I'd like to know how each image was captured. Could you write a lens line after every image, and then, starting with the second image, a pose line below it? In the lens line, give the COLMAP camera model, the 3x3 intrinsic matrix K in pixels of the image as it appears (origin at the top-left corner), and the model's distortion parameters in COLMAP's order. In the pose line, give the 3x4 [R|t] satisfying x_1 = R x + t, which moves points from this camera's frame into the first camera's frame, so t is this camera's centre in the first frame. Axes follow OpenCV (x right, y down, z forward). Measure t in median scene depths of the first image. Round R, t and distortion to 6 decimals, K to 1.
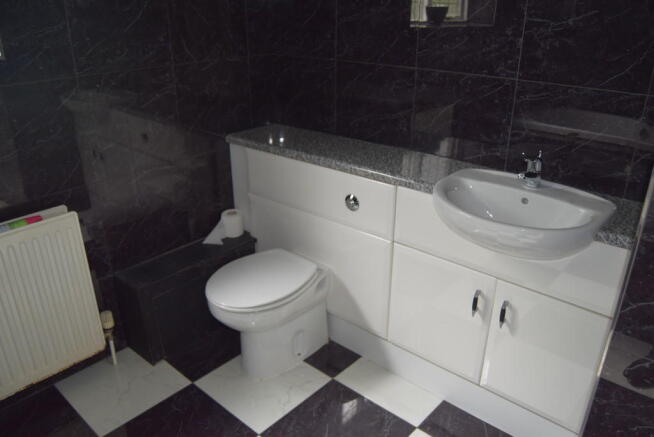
lens RADIAL K [[522.4, 0, 327.0], [0, 522.4, 218.5], [0, 0, 1]] dist [-0.108364, 0.054106]
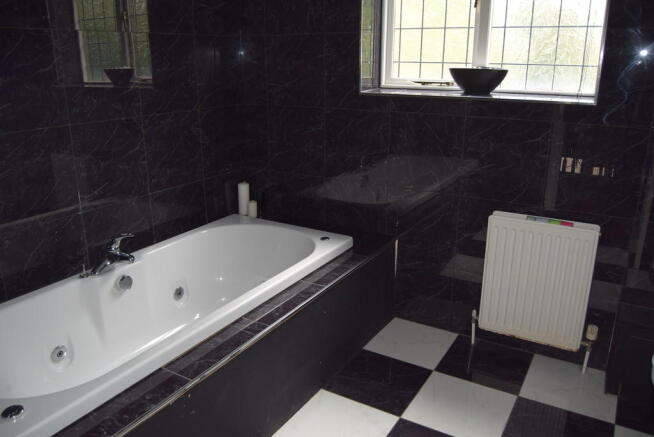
lens RADIAL K [[522.4, 0, 327.0], [0, 522.4, 218.5], [0, 0, 1]] dist [-0.108364, 0.054106]
pose [[0.194580, 0.291537, -0.936560, 0.464416], [-0.397245, 0.896426, 0.196512, -0.021518], [0.896847, 0.333806, 0.290238, 0.043711]]
